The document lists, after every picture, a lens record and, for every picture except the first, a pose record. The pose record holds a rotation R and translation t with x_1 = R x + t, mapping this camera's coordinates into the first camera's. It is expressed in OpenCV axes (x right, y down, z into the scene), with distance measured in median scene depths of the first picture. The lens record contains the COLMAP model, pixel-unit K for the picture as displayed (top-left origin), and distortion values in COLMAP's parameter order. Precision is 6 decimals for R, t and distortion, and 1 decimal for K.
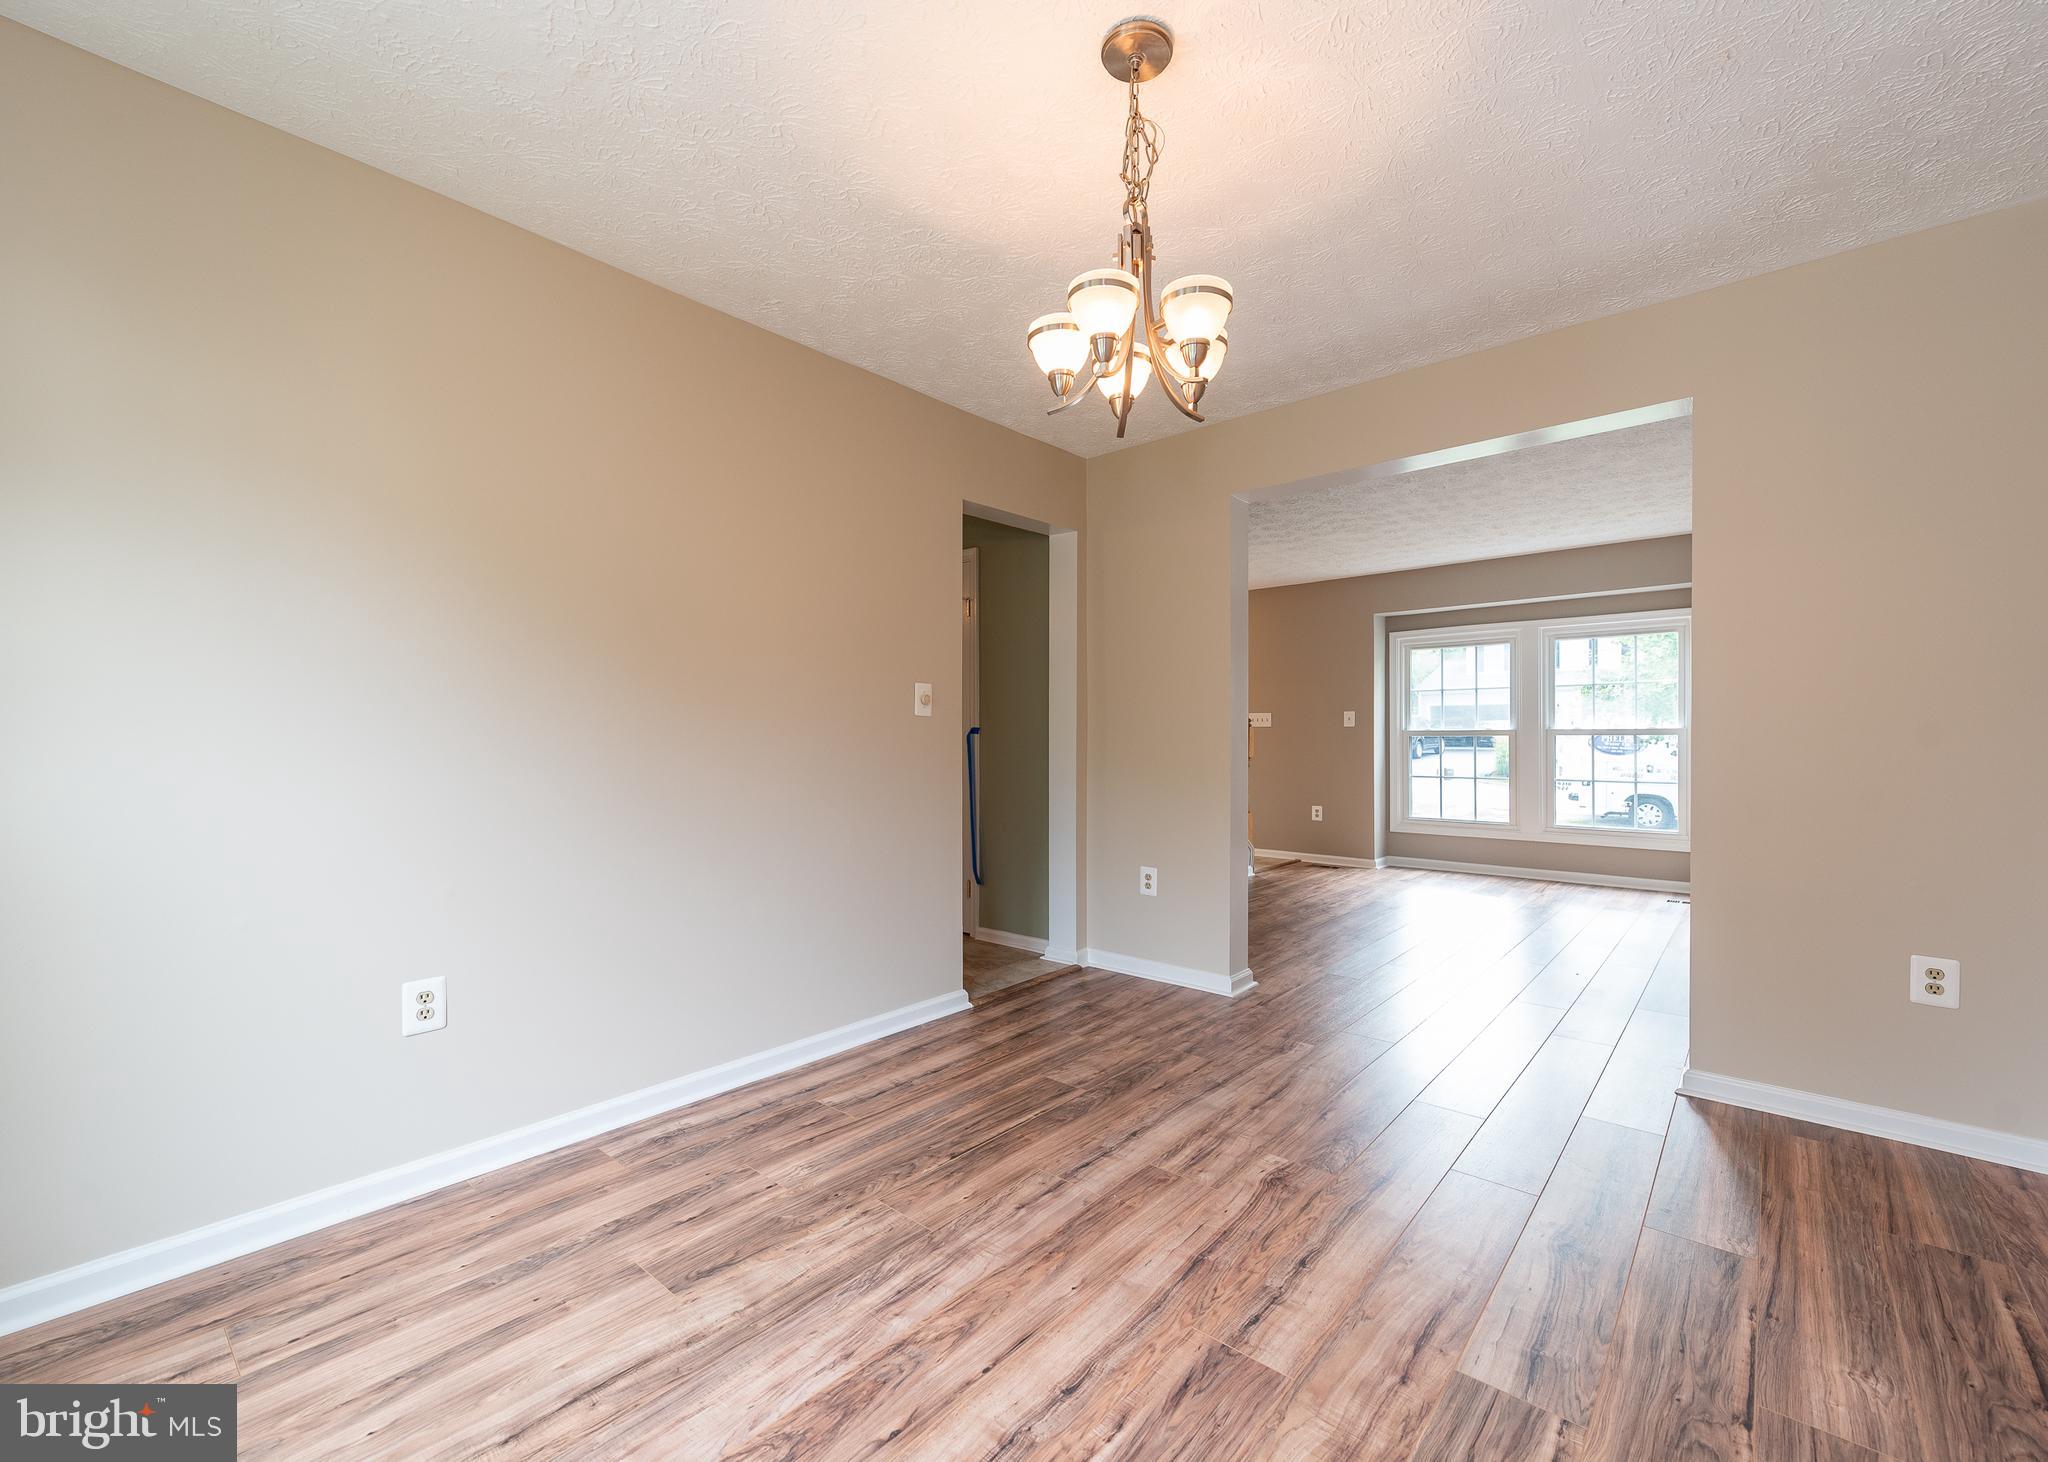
lens RADIAL K [[849.7, 0, 1027.4], [0, 849.7, 734.4], [0, 0, 1]] dist [0.021228, 0.000390]
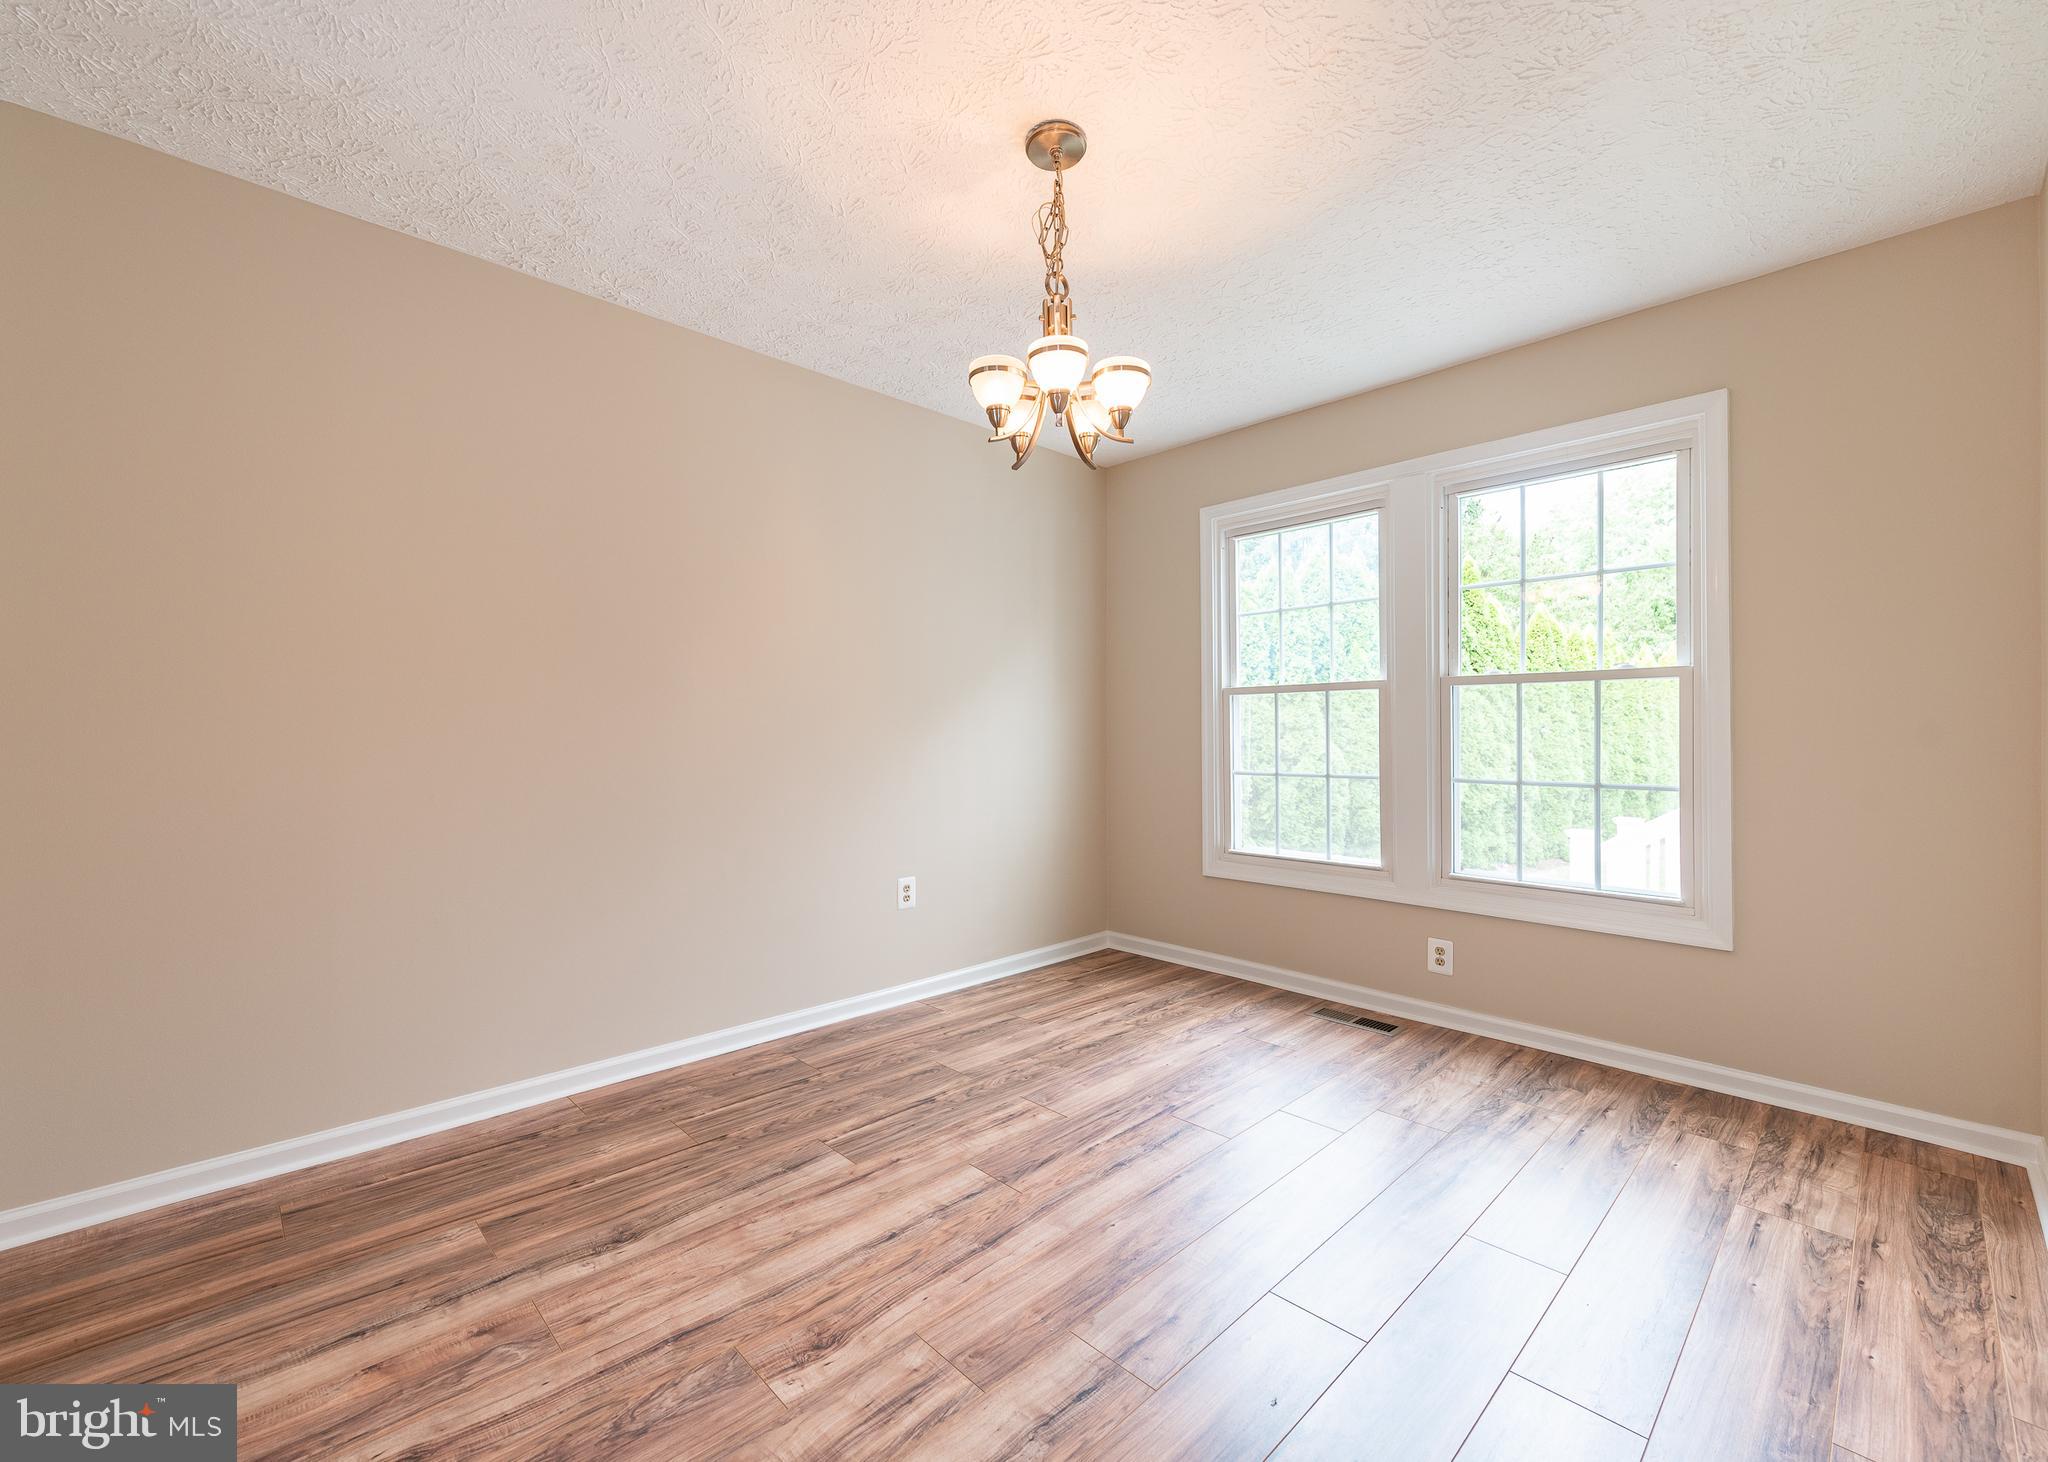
lens RADIAL K [[849.7, 0, 1027.4], [0, 849.7, 734.4], [0, 0, 1]] dist [0.021228, 0.000390]
pose [[-0.996269, 0.002571, 0.086262, 0.064330], [0.002366, 0.999994, -0.002476, 0.006197], [-0.086267, -0.002263, -0.996269, 2.039138]]
